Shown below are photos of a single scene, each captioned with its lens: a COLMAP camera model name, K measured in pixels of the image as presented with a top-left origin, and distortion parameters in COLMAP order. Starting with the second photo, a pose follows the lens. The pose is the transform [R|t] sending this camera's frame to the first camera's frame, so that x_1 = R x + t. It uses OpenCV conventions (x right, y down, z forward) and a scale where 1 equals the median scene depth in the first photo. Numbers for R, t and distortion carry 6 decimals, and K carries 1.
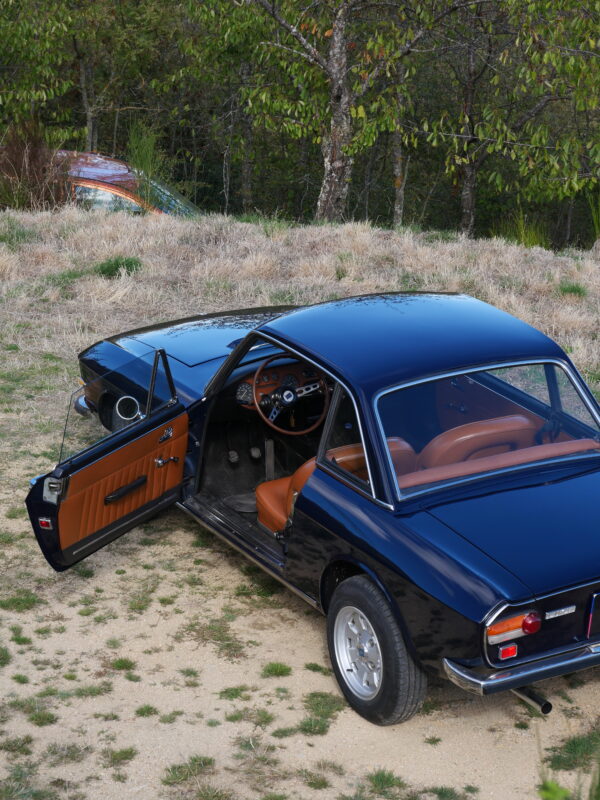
lens RADIAL K [[2034.6, 0, 300.8], [0, 2034.6, 400.0], [0, 0, 1]] dist [0.002784, 0.000000]
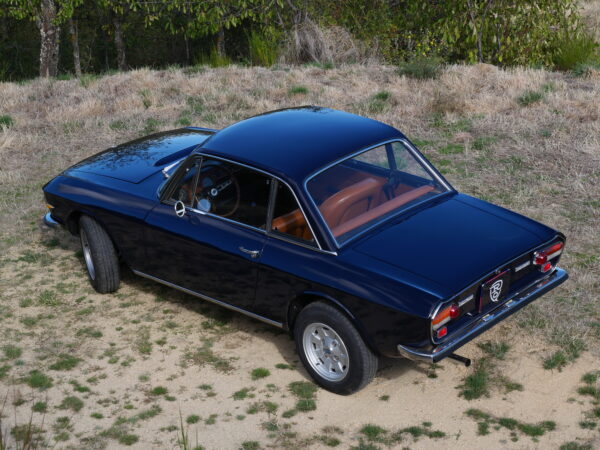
lens RADIAL K [[1276.9, 0, 298.3], [0, 1276.9, 223.0], [0, 0, 1]] dist [-0.013731, 0.000000]
pose [[0.956635, -0.179981, 0.229035, -0.176066], [0.168409, 0.983280, 0.069270, -0.036024], [-0.237673, -0.027695, 0.970950, 0.078148]]
